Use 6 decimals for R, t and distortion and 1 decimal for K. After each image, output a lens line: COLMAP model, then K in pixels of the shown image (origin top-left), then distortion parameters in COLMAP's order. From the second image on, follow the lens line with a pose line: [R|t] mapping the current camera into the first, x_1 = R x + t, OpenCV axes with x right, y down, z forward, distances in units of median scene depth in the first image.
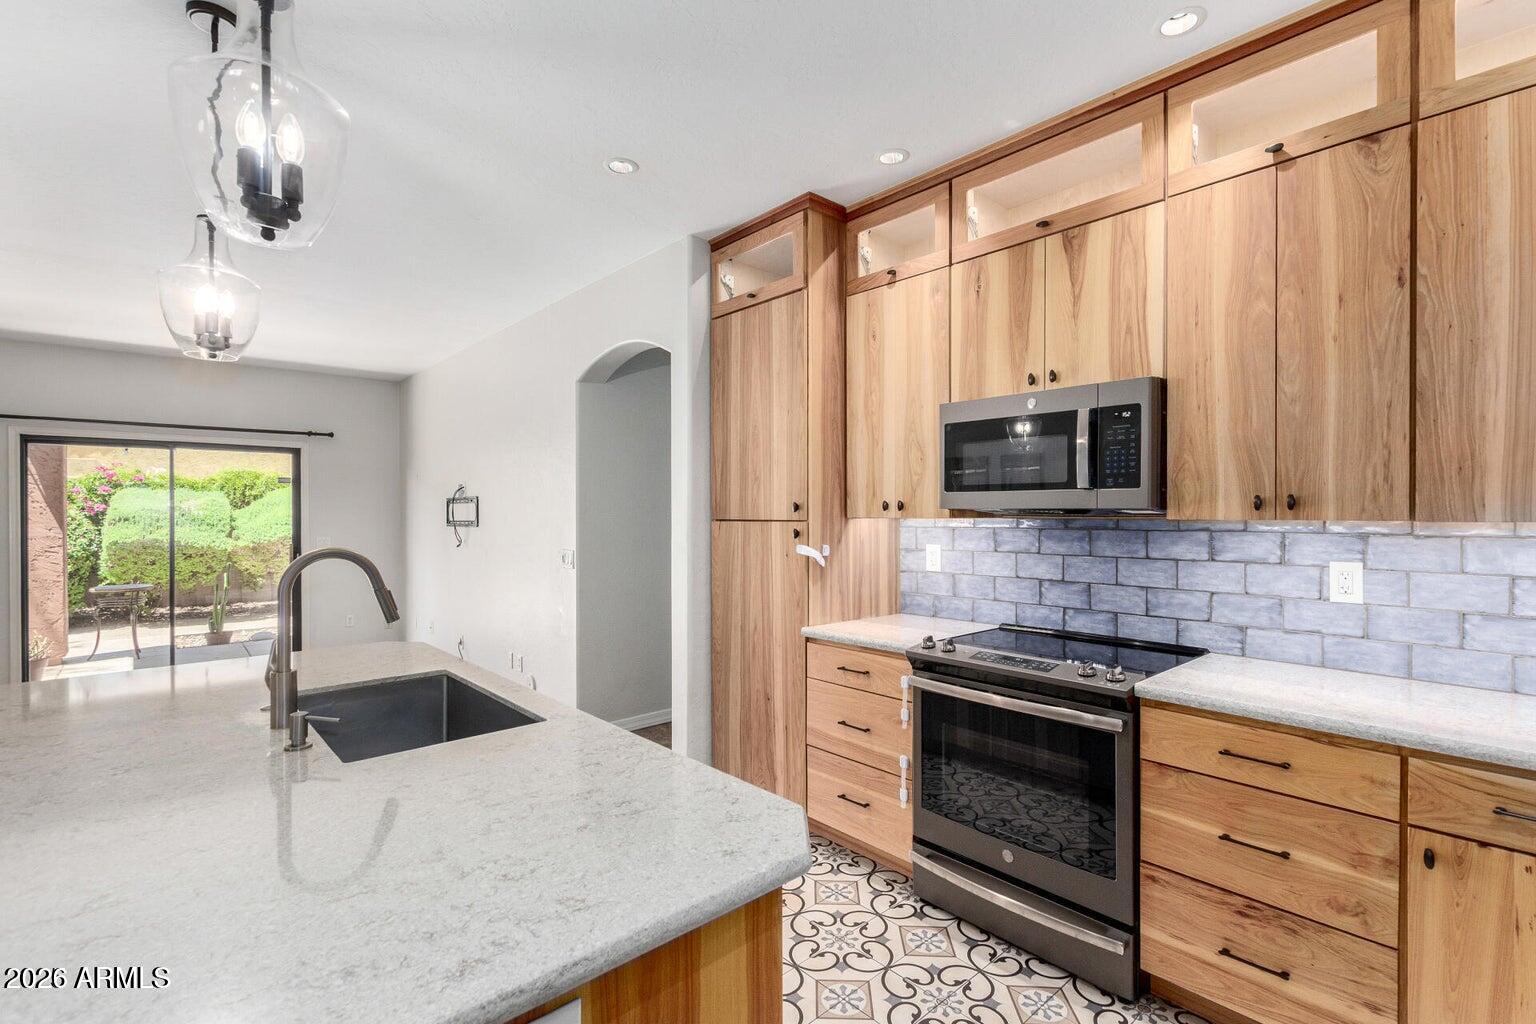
lens RADIAL K [[705.1, 0, 771.5], [0, 705.1, 513.6], [0, 0, 1]] dist [0.006082, -0.000993]
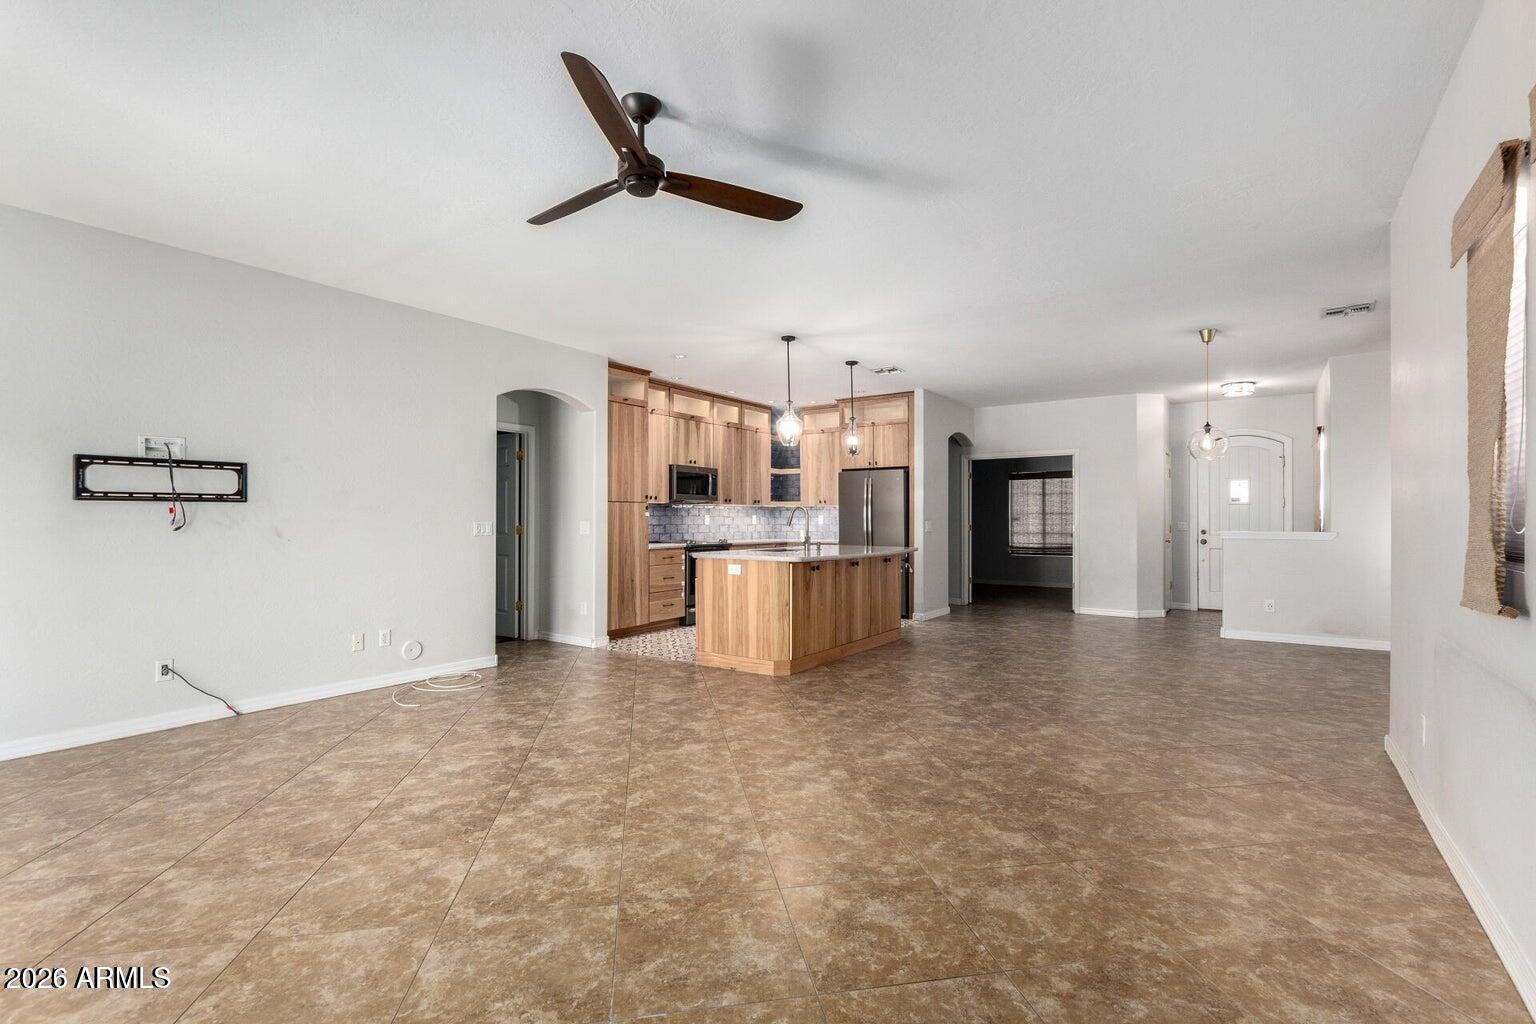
lens RADIAL K [[705.1, 0, 769.7], [0, 705.1, 517.5], [0, 0, 1]] dist [0.006082, -0.000993]
pose [[-0.230303, 0.005082, 0.973106, -2.771507], [0.000950, 0.999987, -0.004997, 0.085509], [-0.973118, -0.000227, -0.230305, 1.311175]]
